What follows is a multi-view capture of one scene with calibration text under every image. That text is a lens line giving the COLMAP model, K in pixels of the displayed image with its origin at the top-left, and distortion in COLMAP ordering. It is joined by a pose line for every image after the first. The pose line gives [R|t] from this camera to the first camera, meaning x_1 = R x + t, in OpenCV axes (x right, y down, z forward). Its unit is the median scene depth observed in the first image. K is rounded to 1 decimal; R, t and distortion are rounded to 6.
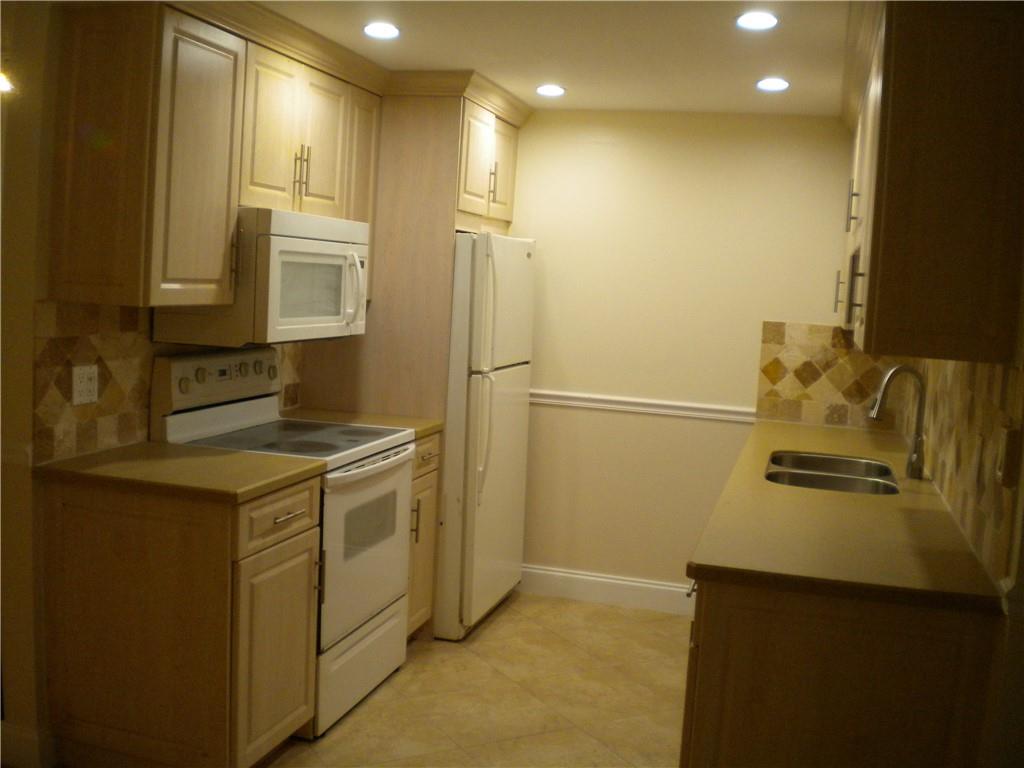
lens RADIAL K [[1081.5, 0, 512.0], [0, 1081.5, 384.0], [0, 0, 1]] dist [-0.070088, -0.196458]
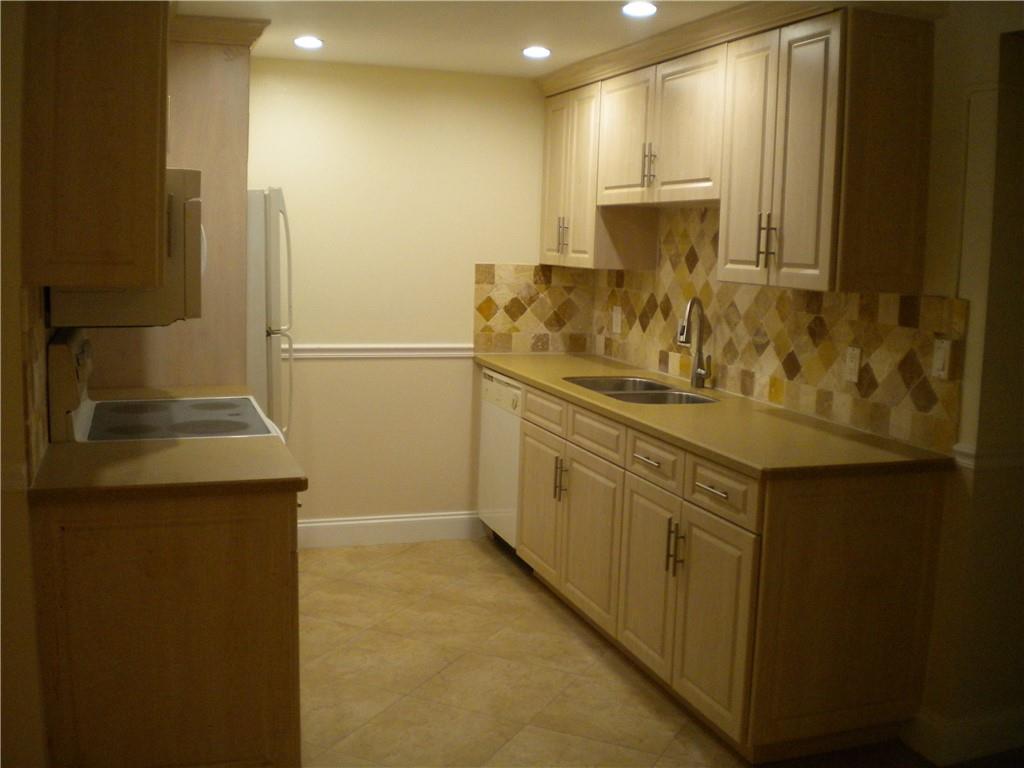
lens RADIAL K [[1081.5, 0, 512.0], [0, 1081.5, 384.0], [0, 0, 1]] dist [-0.070088, -0.196458]
pose [[0.819857, -0.109079, 0.562082, -0.373714], [0.072821, 0.993578, 0.086599, -0.029768], [-0.567919, -0.030068, 0.822535, 0.070609]]
